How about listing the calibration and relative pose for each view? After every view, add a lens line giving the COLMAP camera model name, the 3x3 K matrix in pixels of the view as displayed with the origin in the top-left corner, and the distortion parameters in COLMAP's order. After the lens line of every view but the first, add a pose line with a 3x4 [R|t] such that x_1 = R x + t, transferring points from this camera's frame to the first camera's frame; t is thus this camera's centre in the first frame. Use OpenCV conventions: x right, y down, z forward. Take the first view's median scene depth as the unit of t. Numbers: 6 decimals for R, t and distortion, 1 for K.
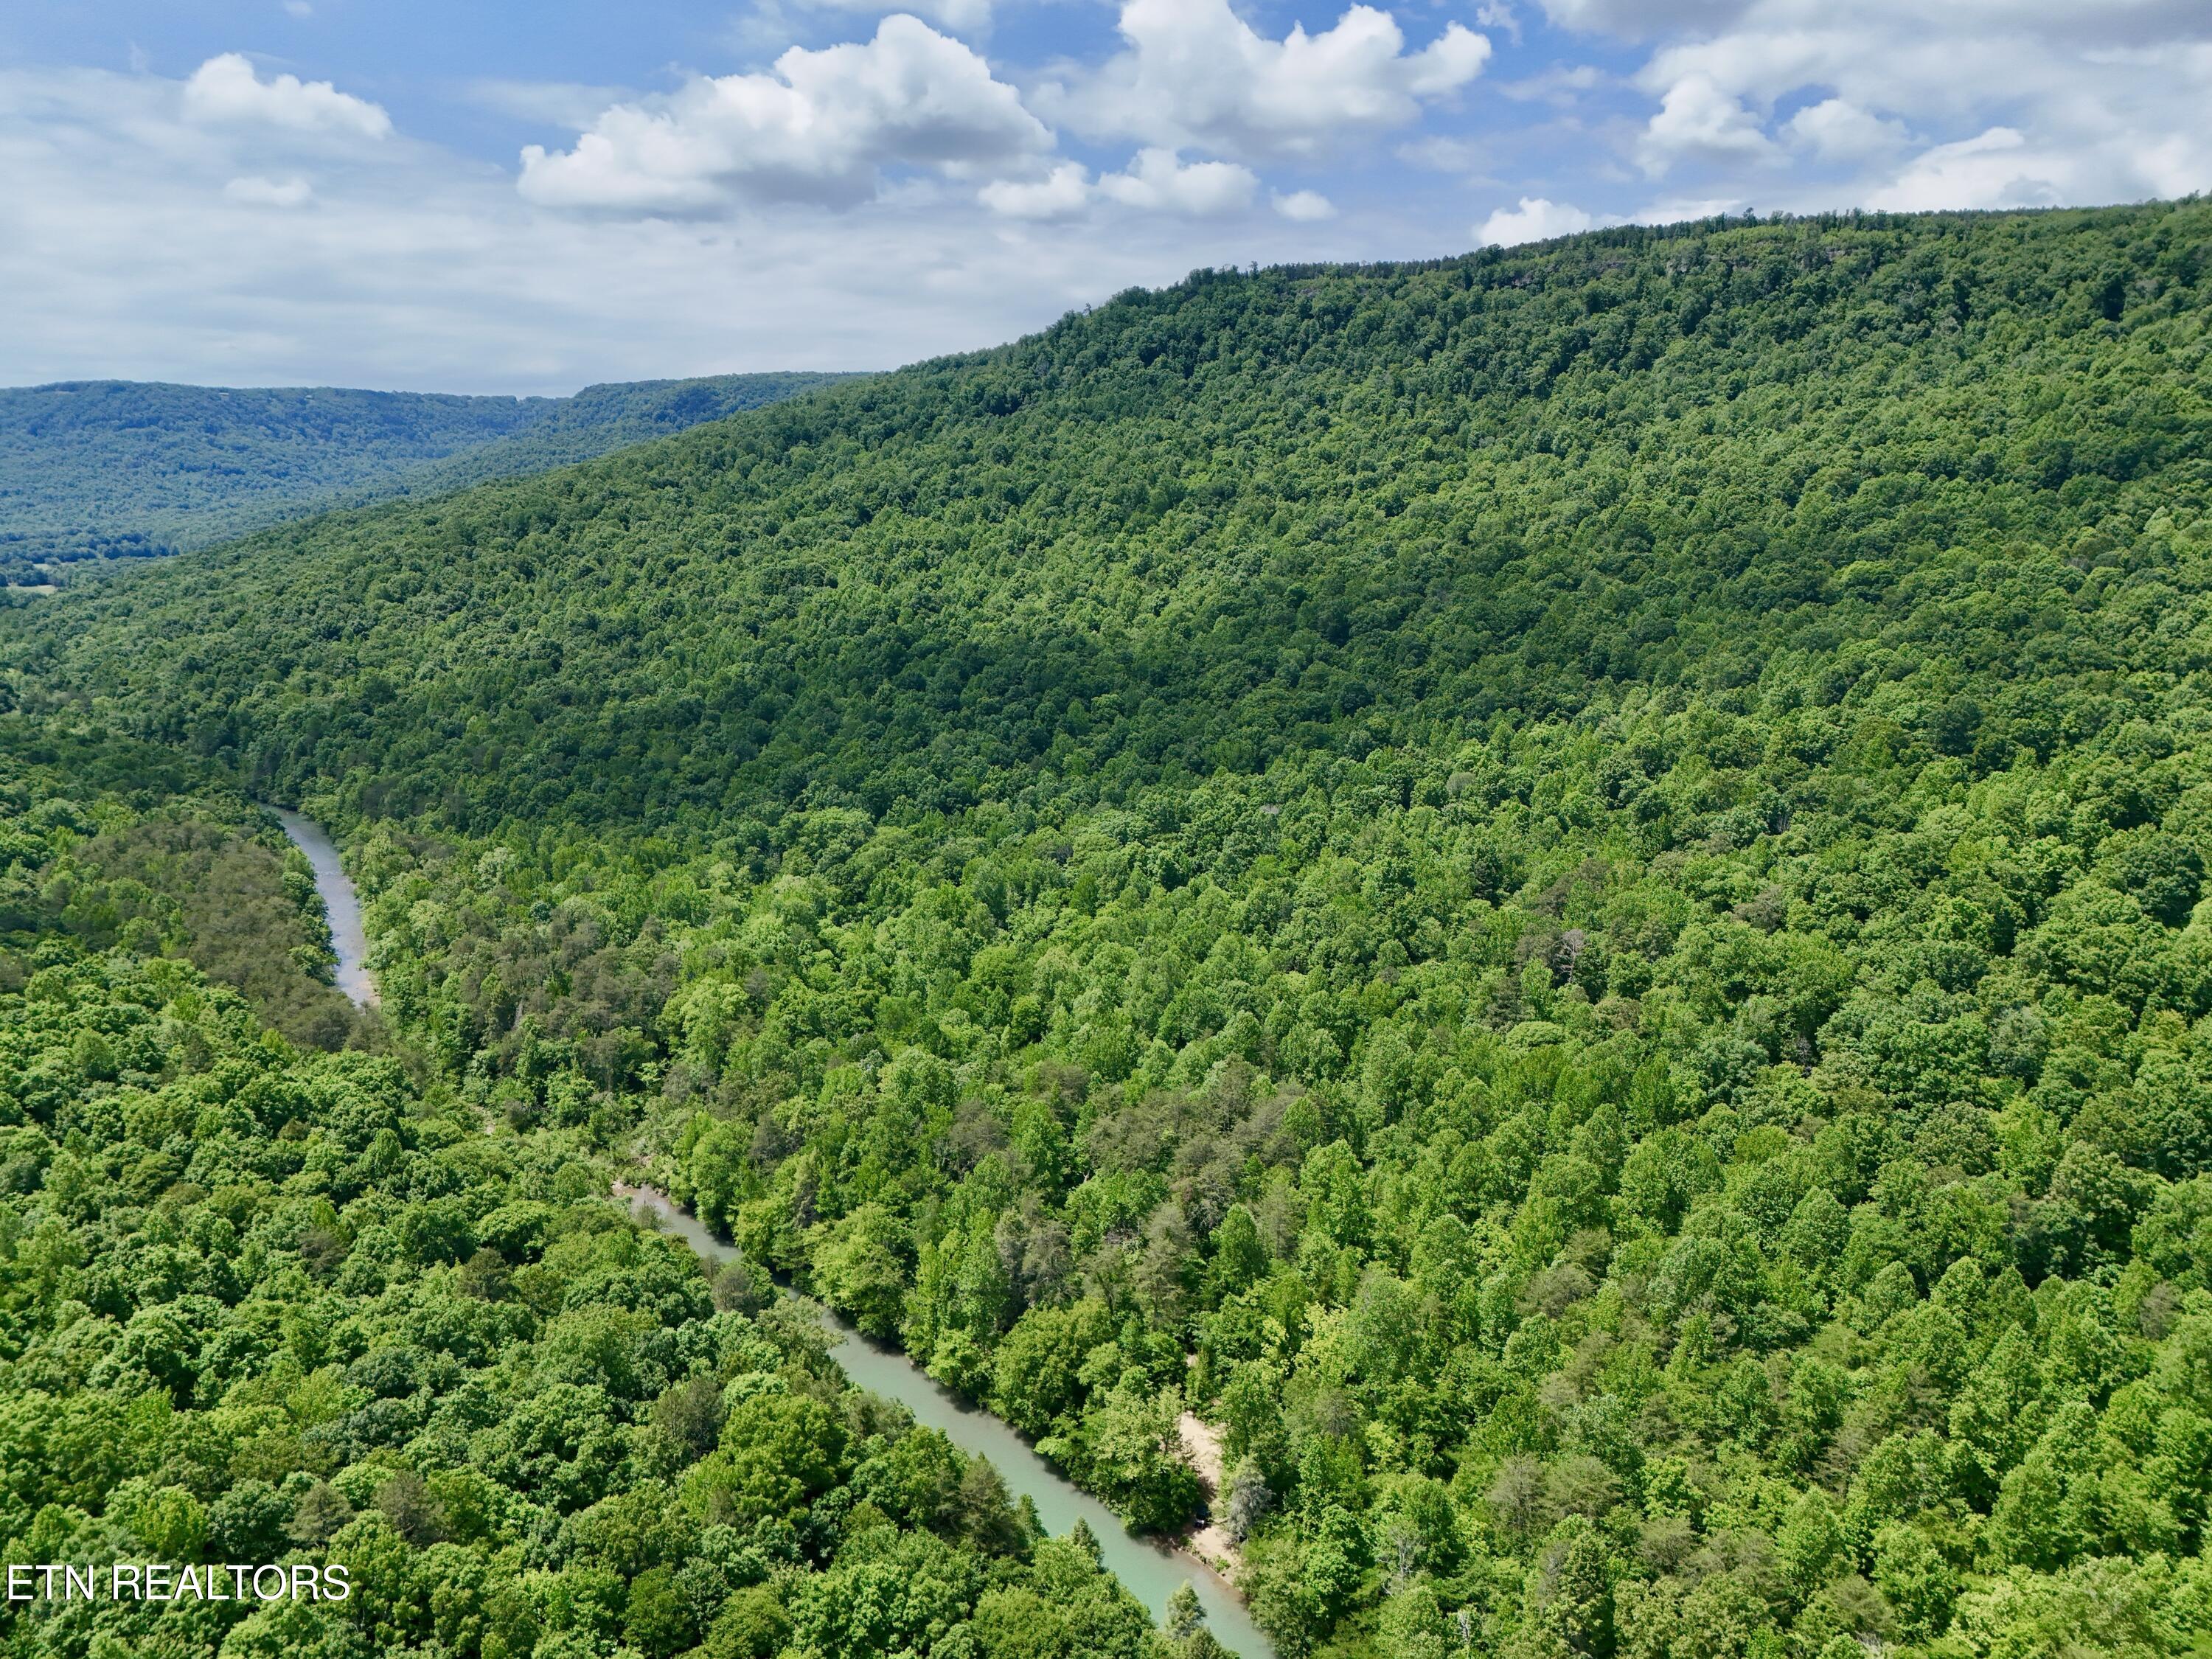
lens RADIAL K [[1622.0, 0, 1105.7], [0, 1622.0, 825.6], [0, 0, 1]] dist [0.082429, -0.075952]
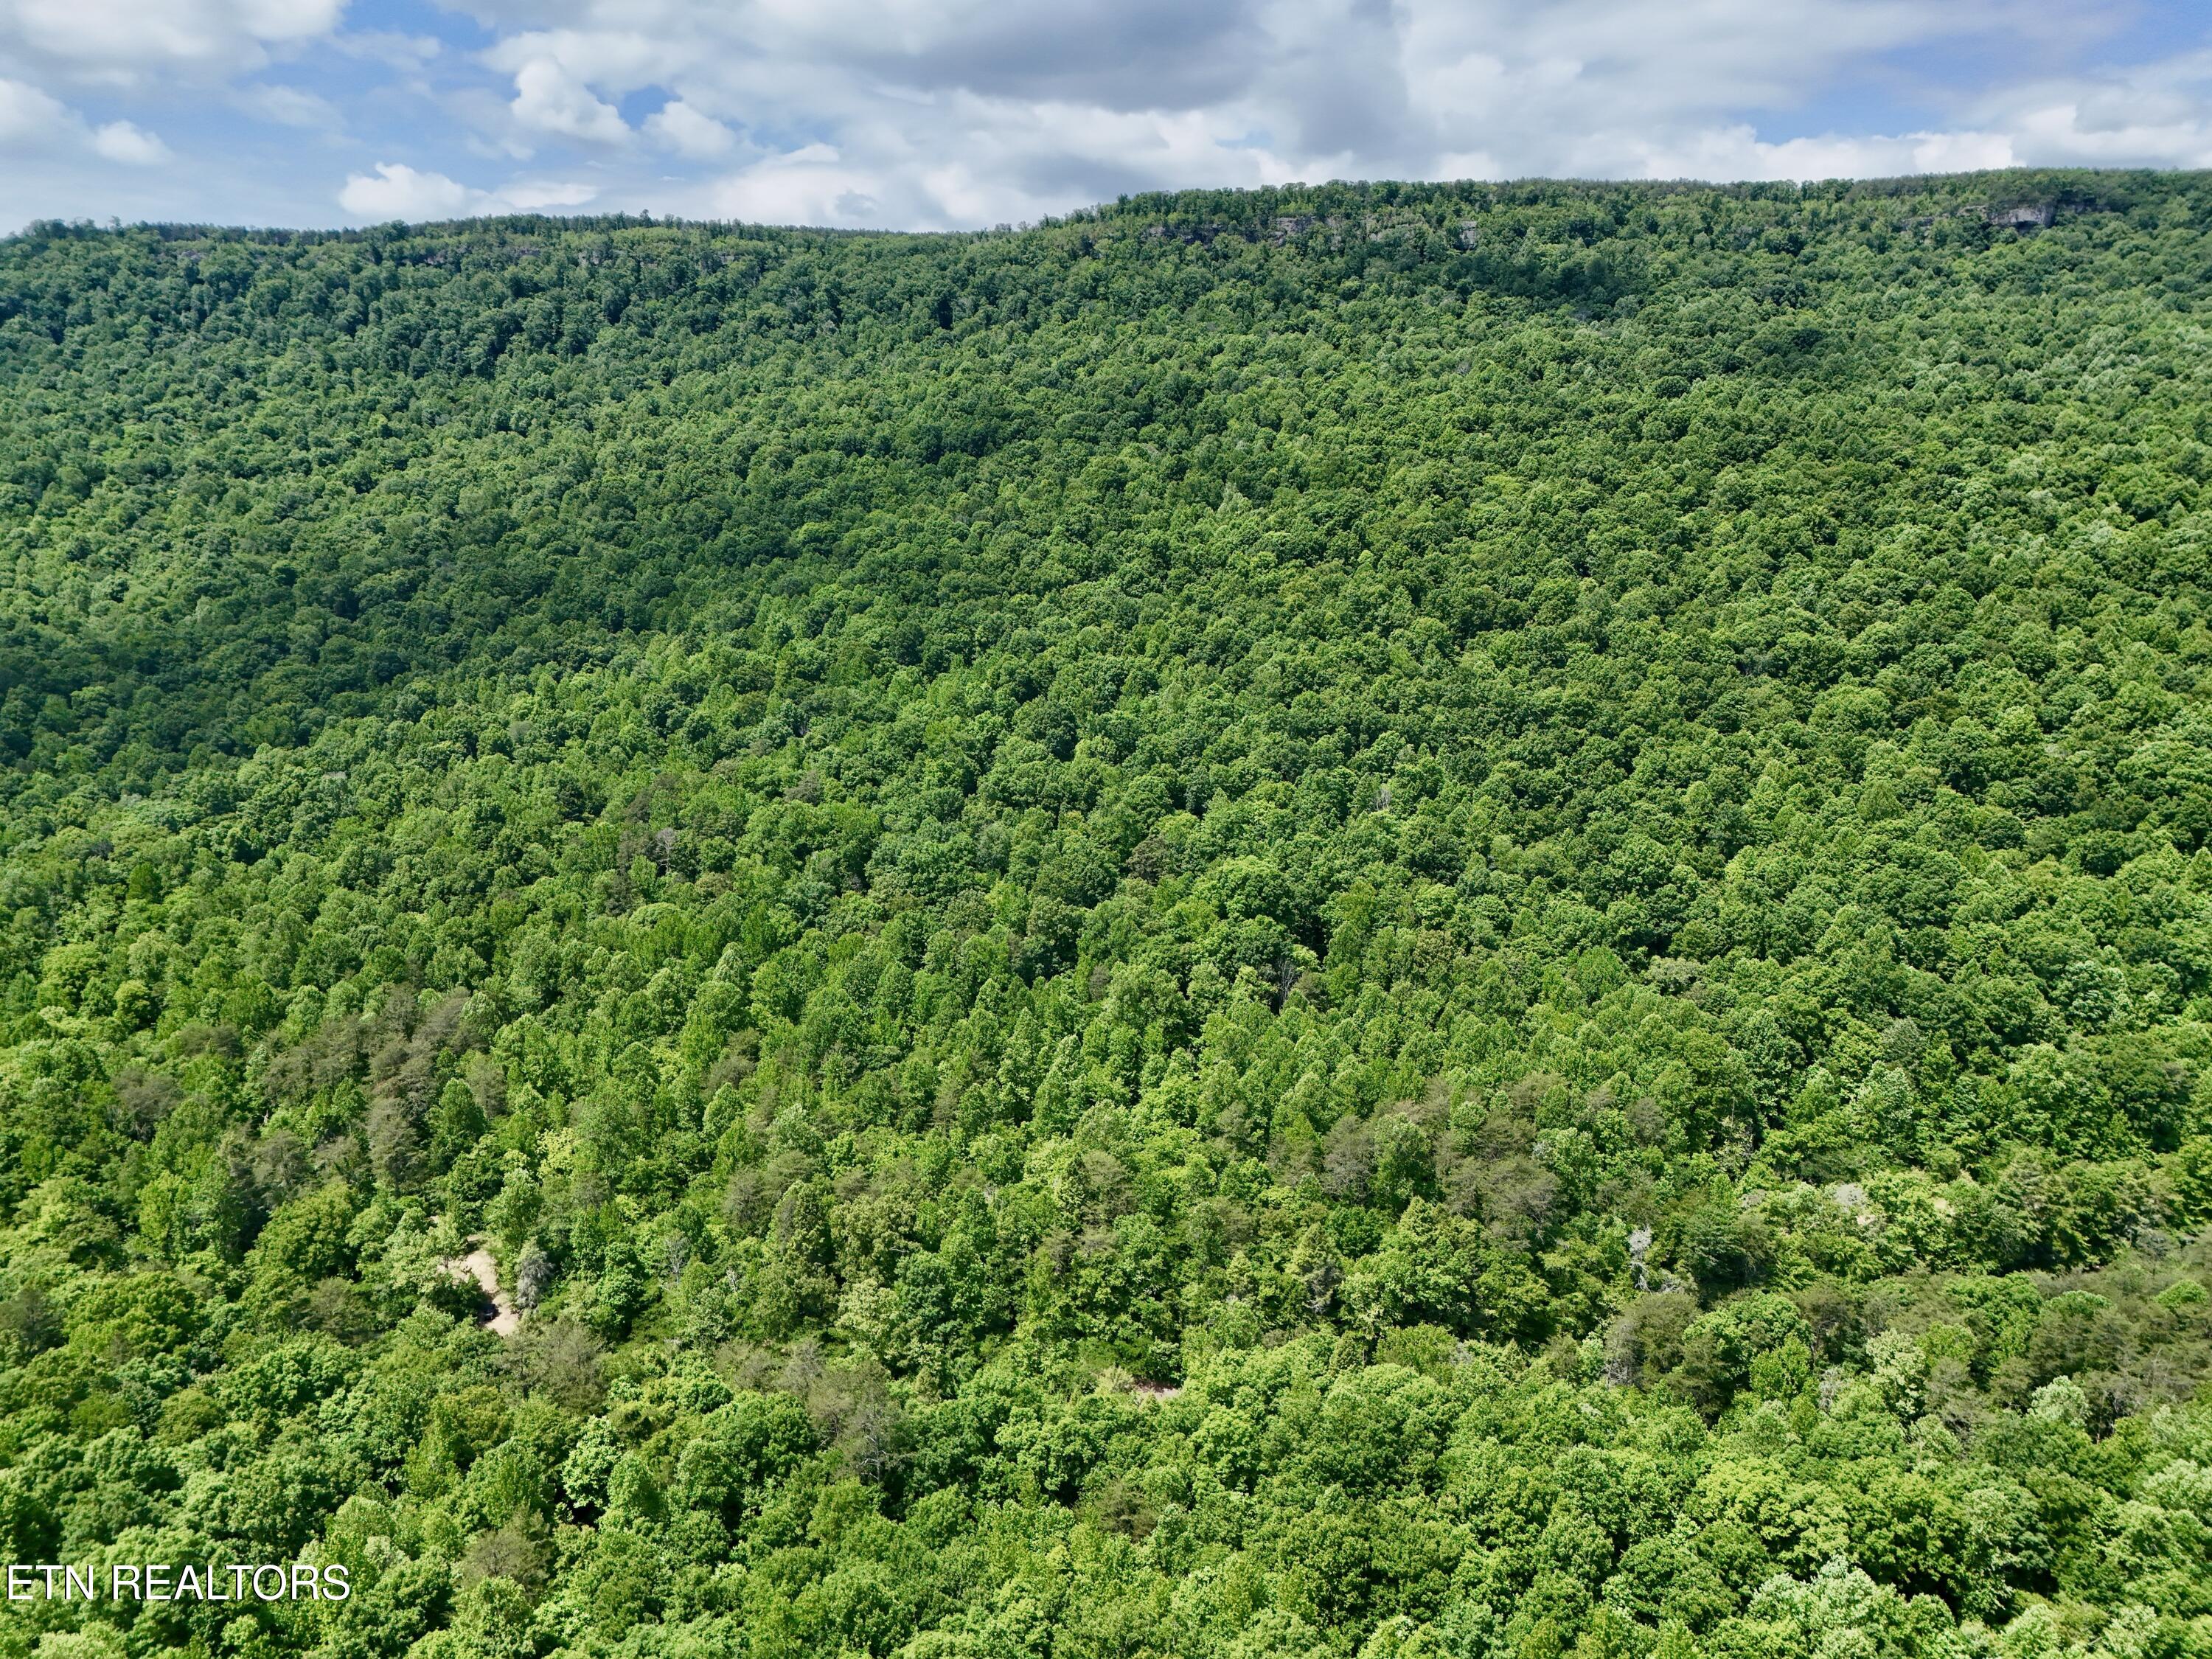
lens RADIAL K [[1622.0, 0, 1105.7], [0, 1622.0, 820.8], [0, 0, 1]] dist [0.082429, -0.075952]
pose [[0.806954, -0.140605, 0.573634, -0.119219], [0.135310, 0.989429, 0.052175, 0.033191], [-0.574906, 0.035516, 0.817448, -0.144636]]
